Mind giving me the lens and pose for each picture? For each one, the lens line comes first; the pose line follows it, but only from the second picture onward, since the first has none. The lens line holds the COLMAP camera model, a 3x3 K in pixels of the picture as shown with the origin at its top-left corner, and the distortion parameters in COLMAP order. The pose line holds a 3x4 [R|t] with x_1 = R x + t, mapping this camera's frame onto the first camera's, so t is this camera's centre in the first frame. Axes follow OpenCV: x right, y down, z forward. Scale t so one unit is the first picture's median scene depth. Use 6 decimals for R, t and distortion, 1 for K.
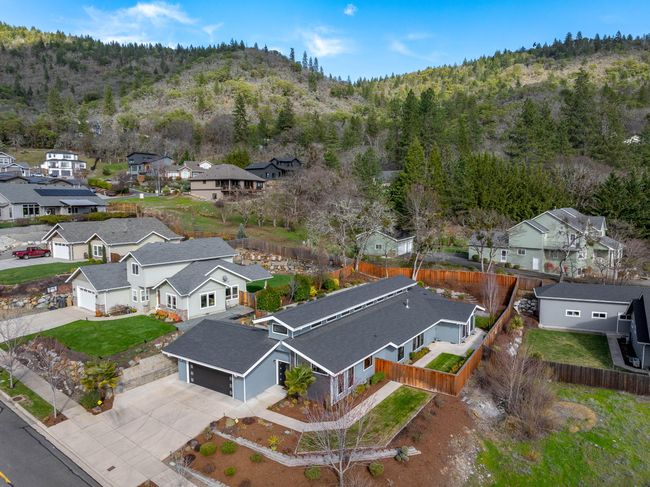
lens RADIAL K [[458.8, 0, 327.9], [0, 458.8, 243.6], [0, 0, 1]] dist [-0.051447, 0.023166]
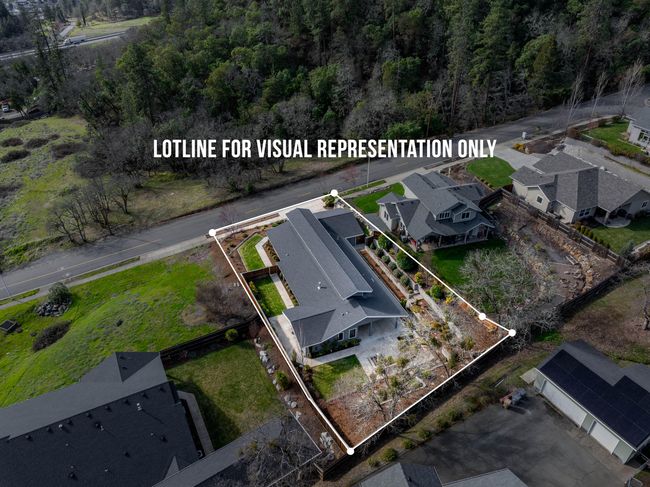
lens RADIAL K [[458.8, 0, 327.9], [0, 458.8, 243.6], [0, 0, 1]] dist [-0.051447, 0.023166]
pose [[-0.551359, 0.456580, -0.698239, 0.796008], [-0.082870, 0.802836, 0.590413, -0.576145], [0.830142, 0.383393, -0.404814, 1.181725]]
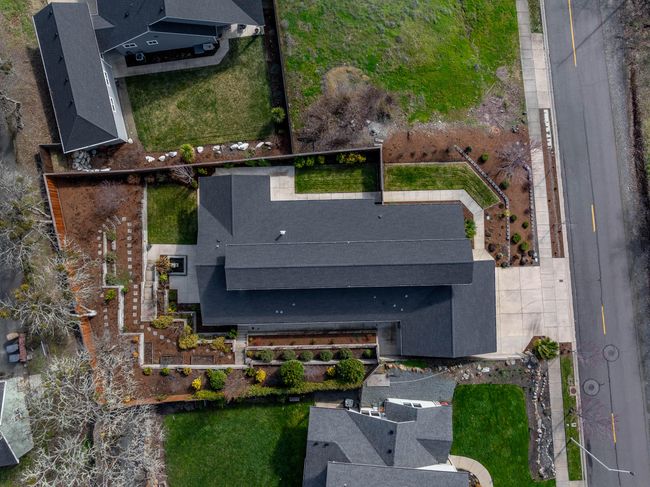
lens RADIAL K [[458.8, 0, 327.9], [0, 458.8, 243.6], [0, 0, 1]] dist [-0.051447, 0.023166]
pose [[-0.577299, -0.816518, 0.004839, 0.078302], [0.078752, -0.049778, 0.995651, -0.619842], [-0.812726, 0.575169, 0.093039, 0.673530]]
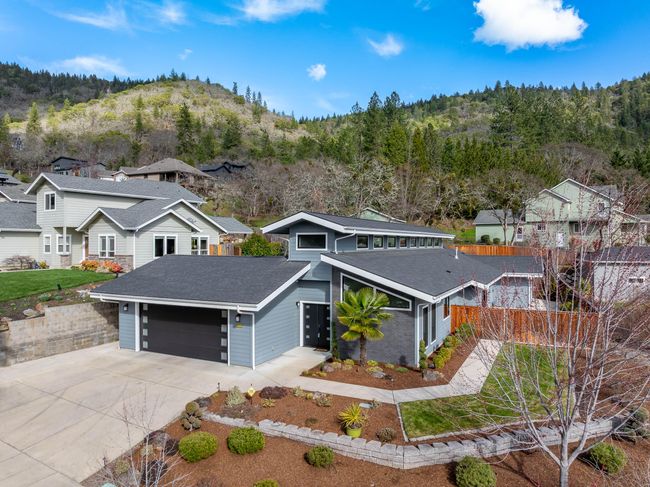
lens RADIAL K [[458.8, 0, 327.9], [0, 458.8, 243.6], [0, 0, 1]] dist [-0.051447, 0.023166]
pose [[0.990947, 0.001253, 0.134249, -0.093680], [0.011675, 0.995364, -0.095468, 0.142700], [-0.133746, 0.096171, 0.986338, 0.254515]]
